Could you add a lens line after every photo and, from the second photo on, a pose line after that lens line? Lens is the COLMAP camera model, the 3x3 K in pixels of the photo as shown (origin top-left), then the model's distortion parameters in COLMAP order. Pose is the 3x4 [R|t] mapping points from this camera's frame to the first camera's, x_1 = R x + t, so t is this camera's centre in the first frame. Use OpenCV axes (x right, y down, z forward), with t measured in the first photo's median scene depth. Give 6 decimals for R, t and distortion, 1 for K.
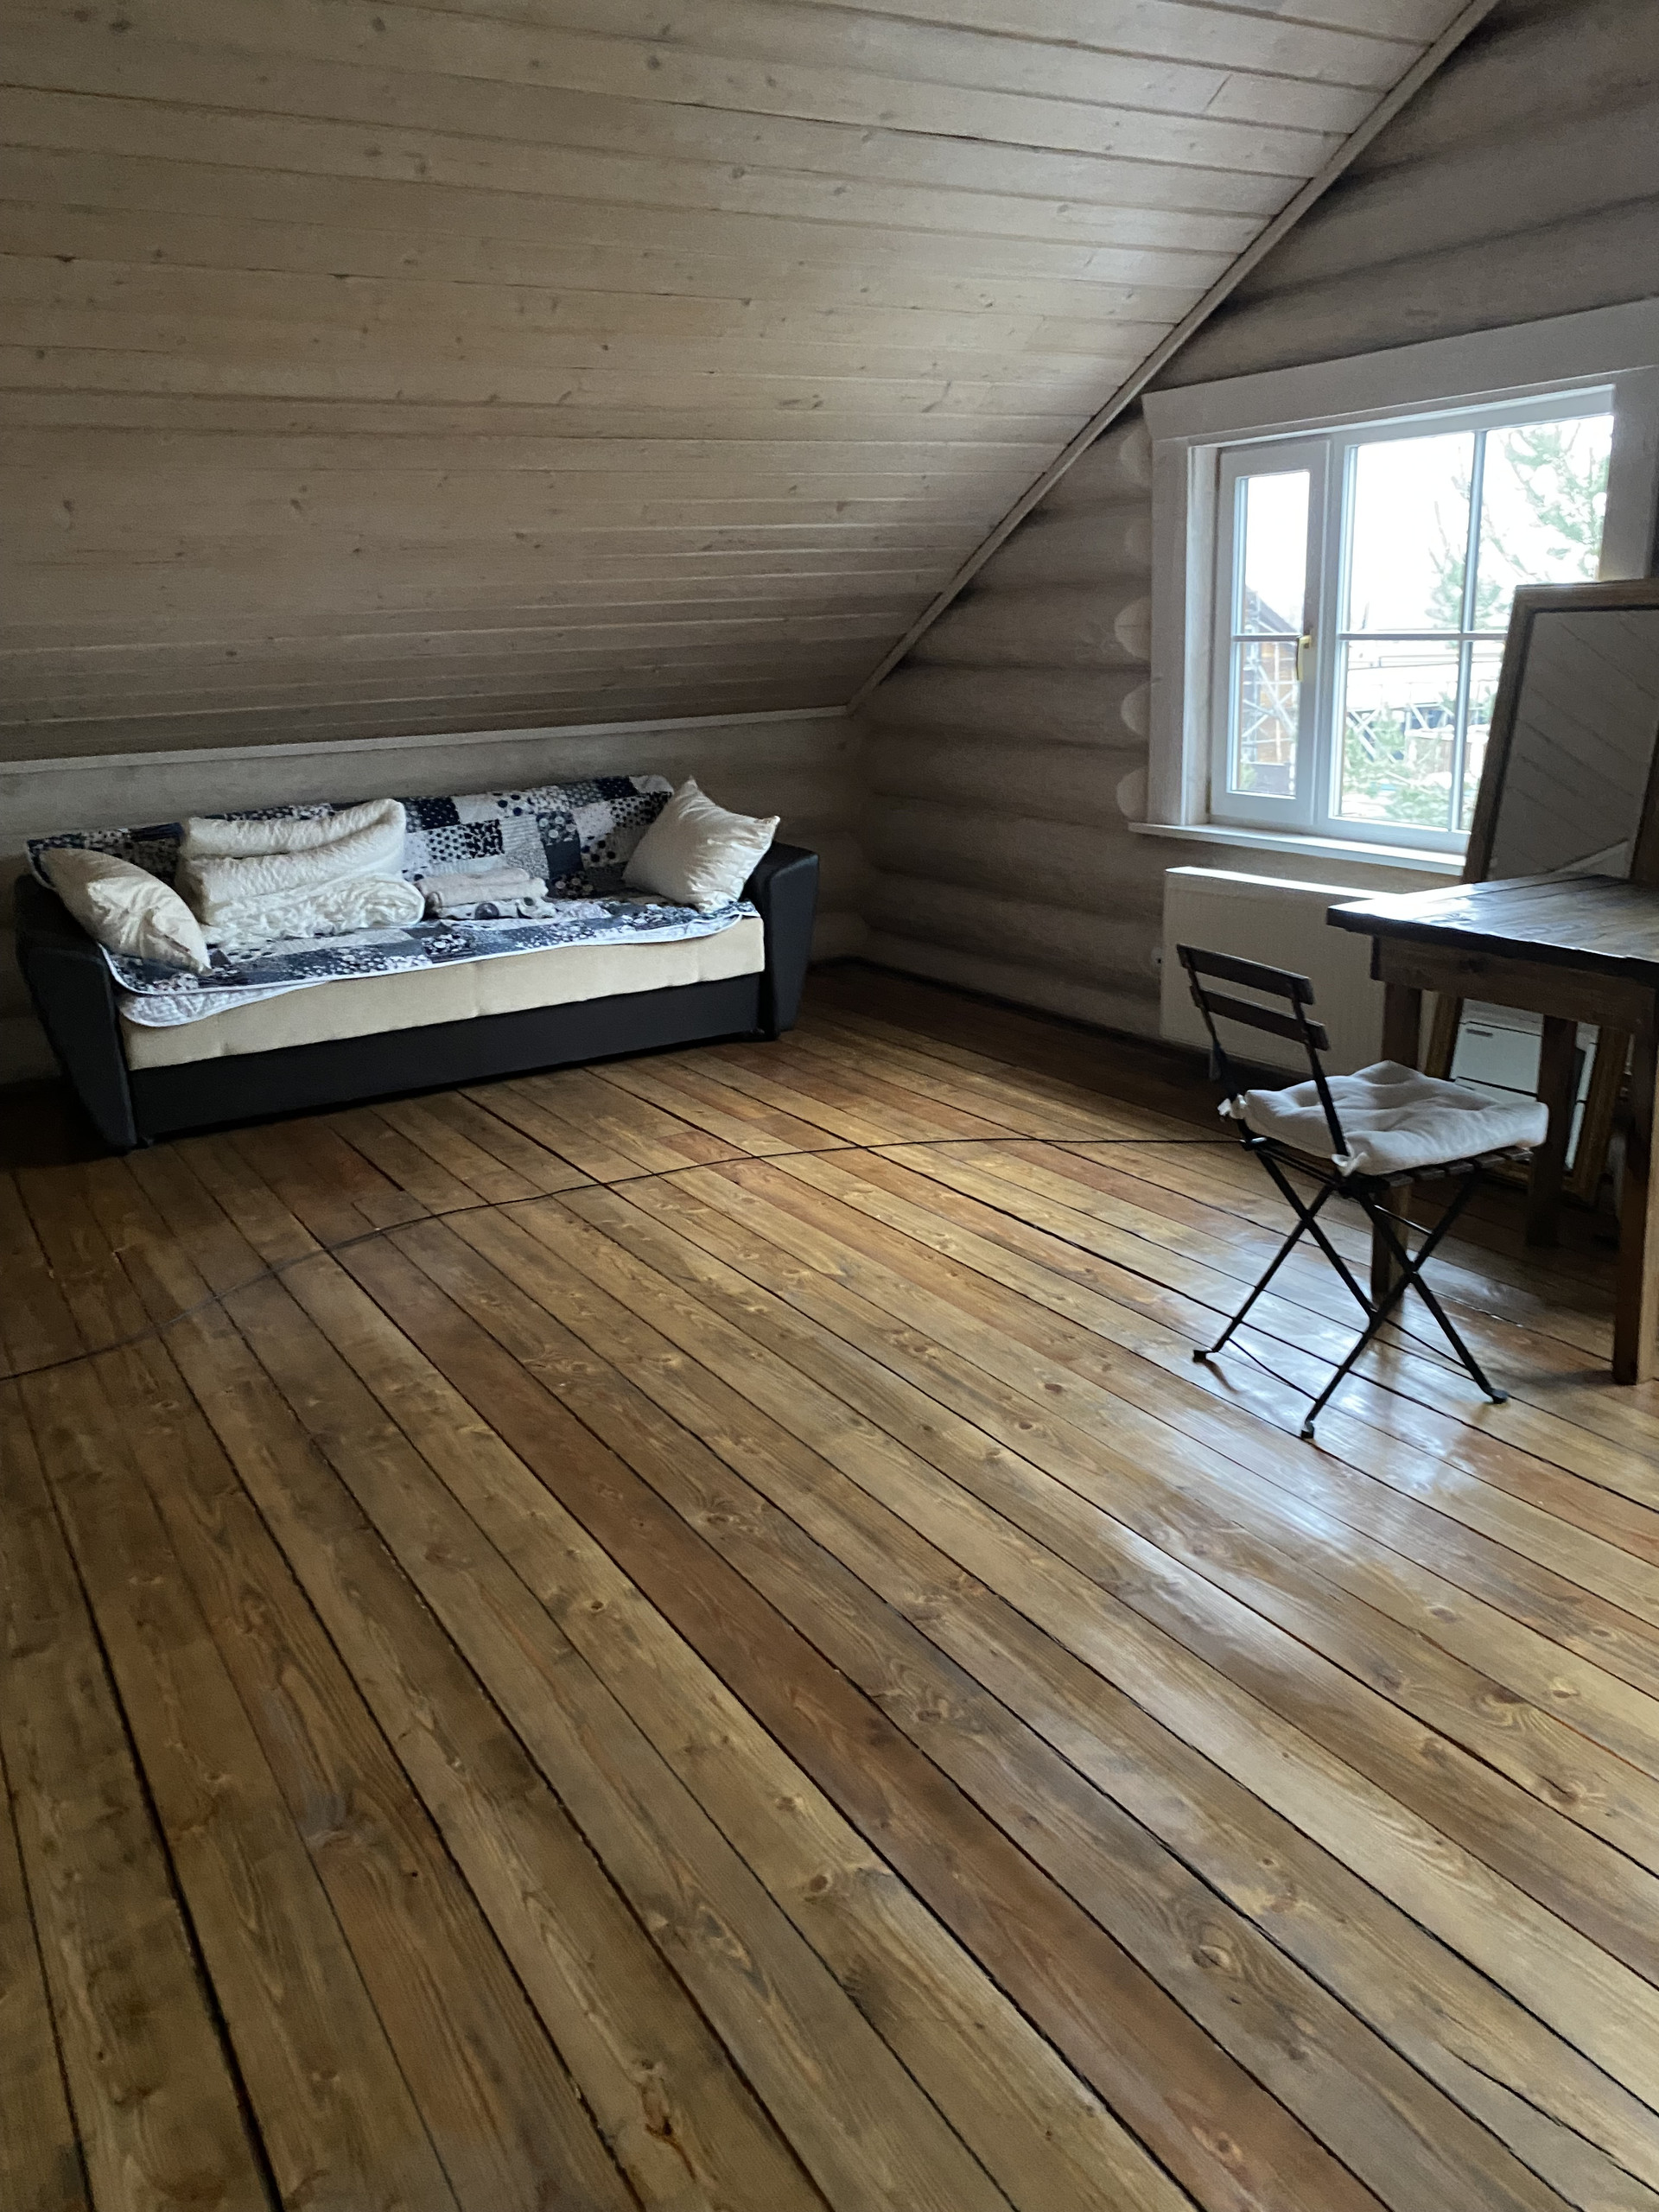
lens RADIAL K [[1685.7, 0, 827.7], [0, 1685.7, 1096.9], [0, 0, 1]] dist [-0.007761, -0.010749]
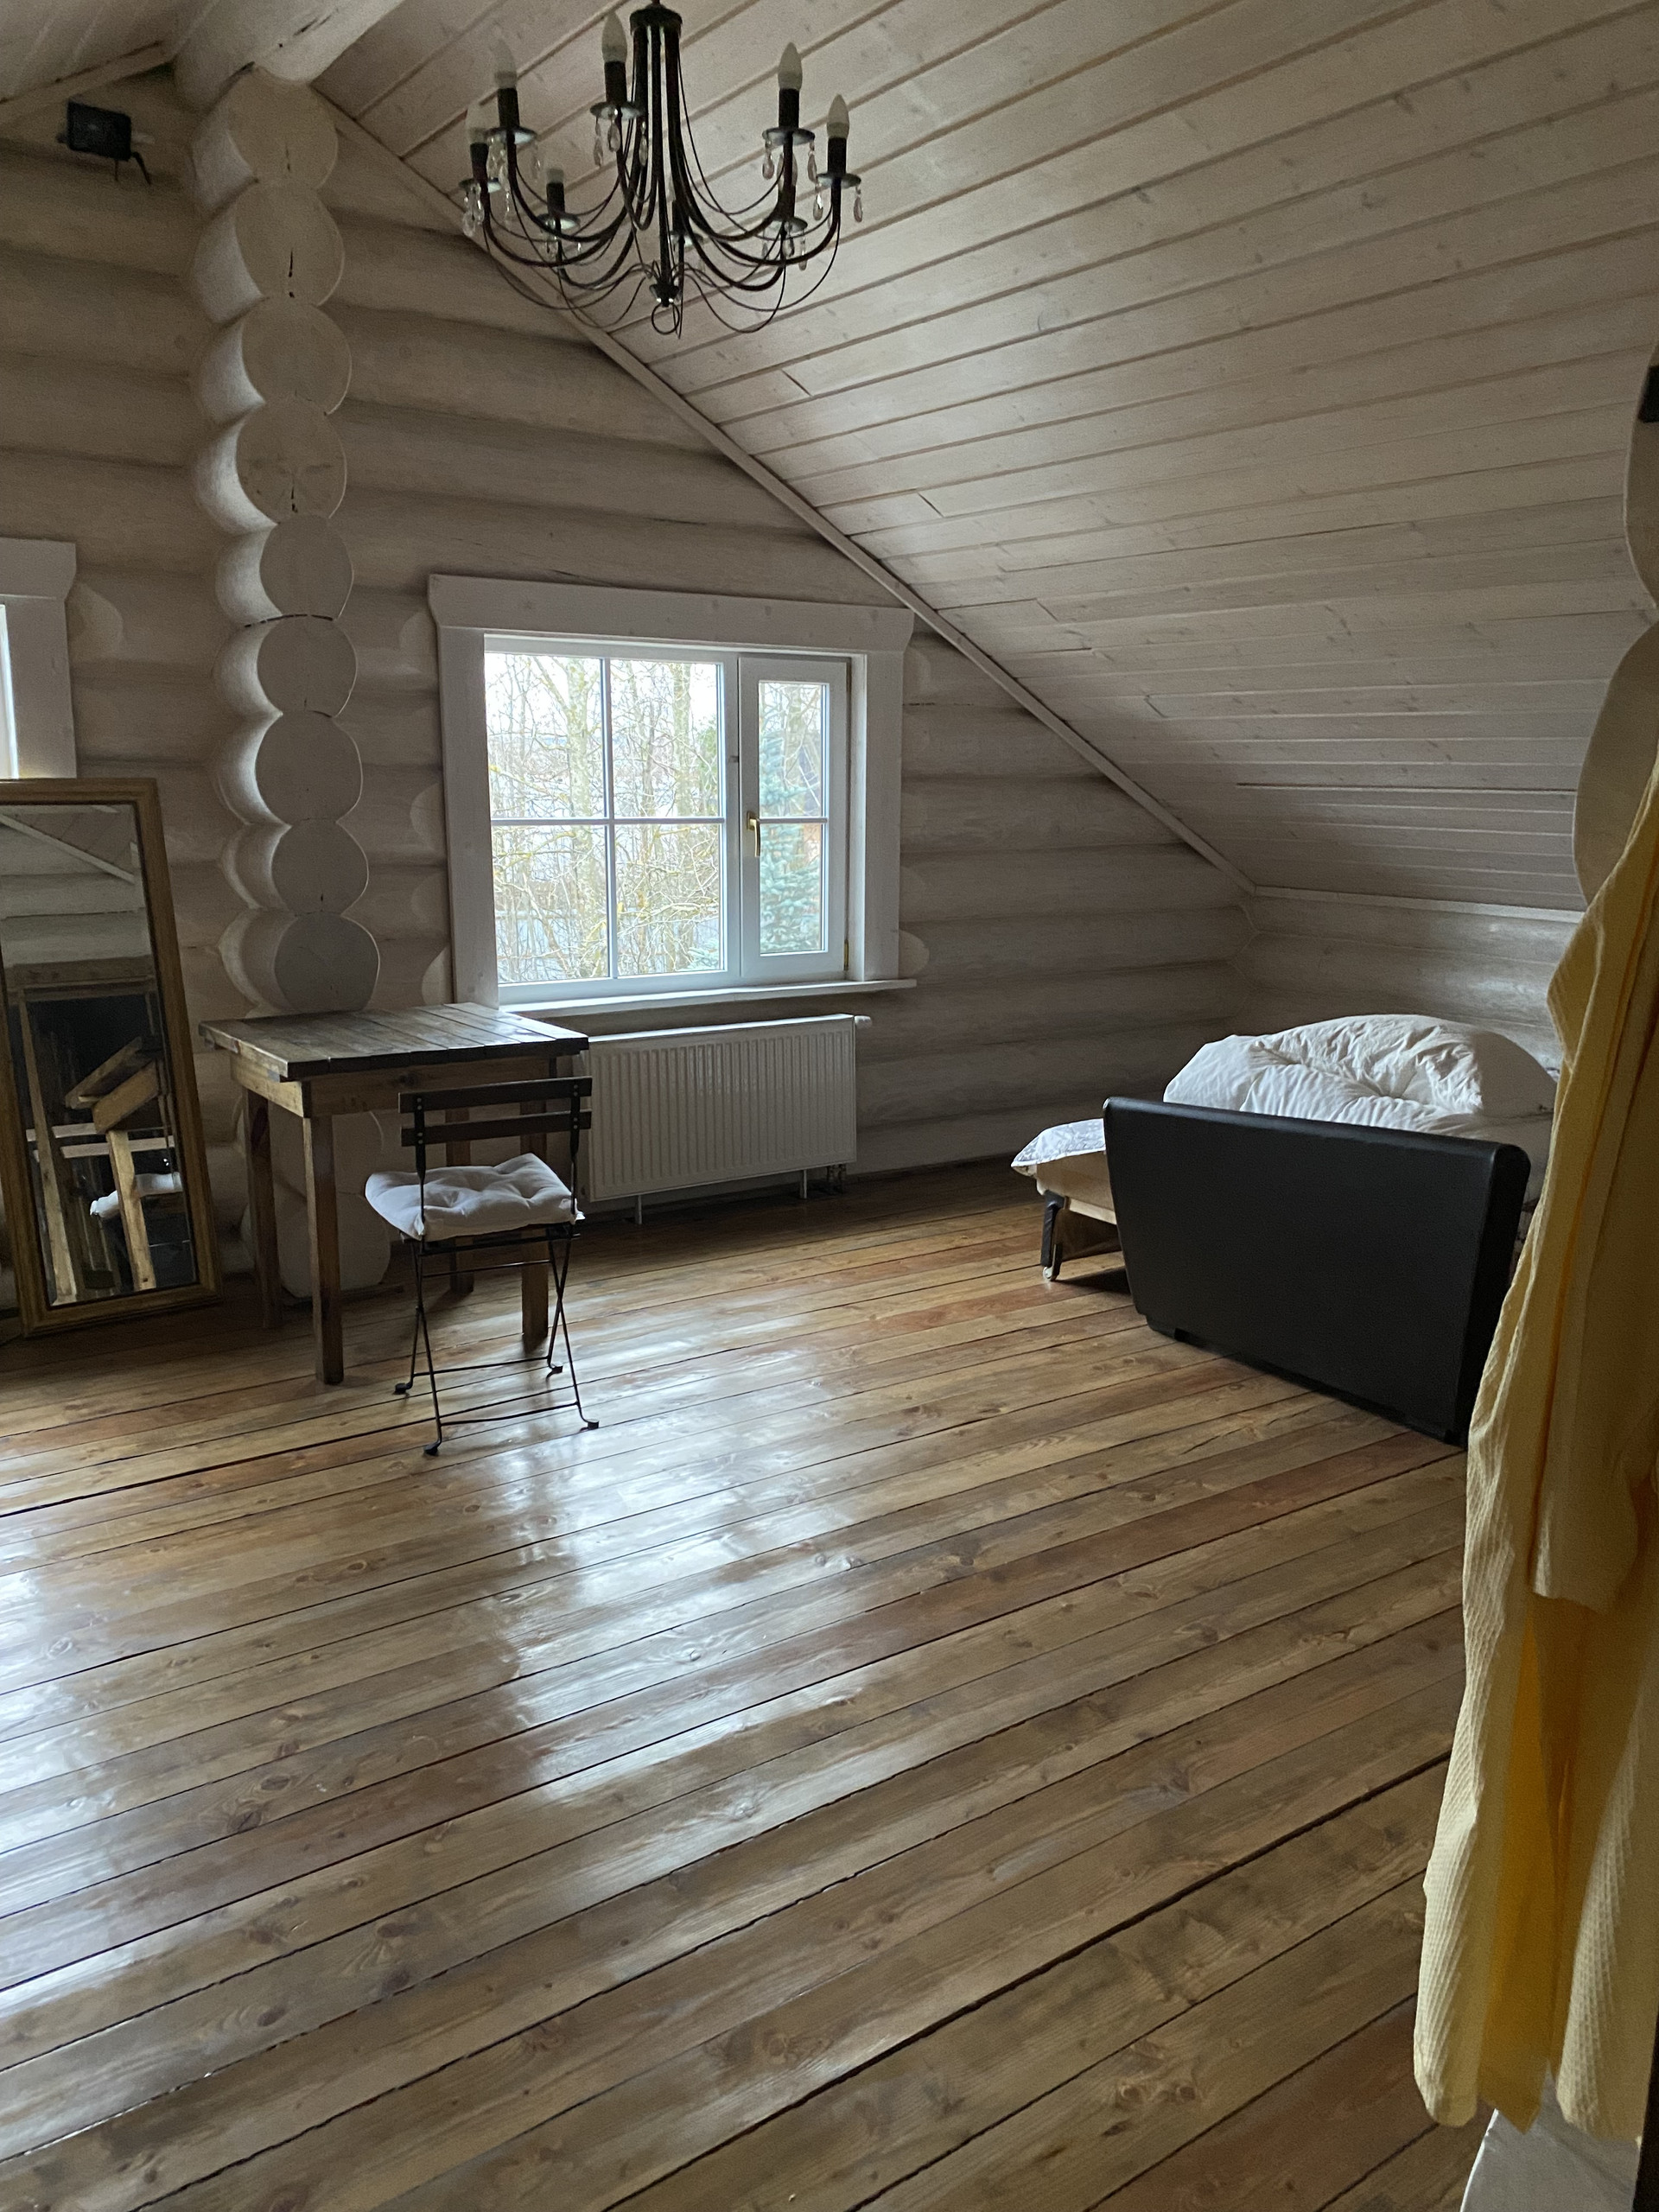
lens RADIAL K [[1685.7, 0, 827.7], [0, 1685.7, 1096.9], [0, 0, 1]] dist [-0.007761, -0.010749]
pose [[-0.086808, -0.153067, 0.984396, -1.345850], [0.270262, 0.947452, 0.171155, -0.292492], [-0.958865, 0.280902, -0.040878, 1.128110]]
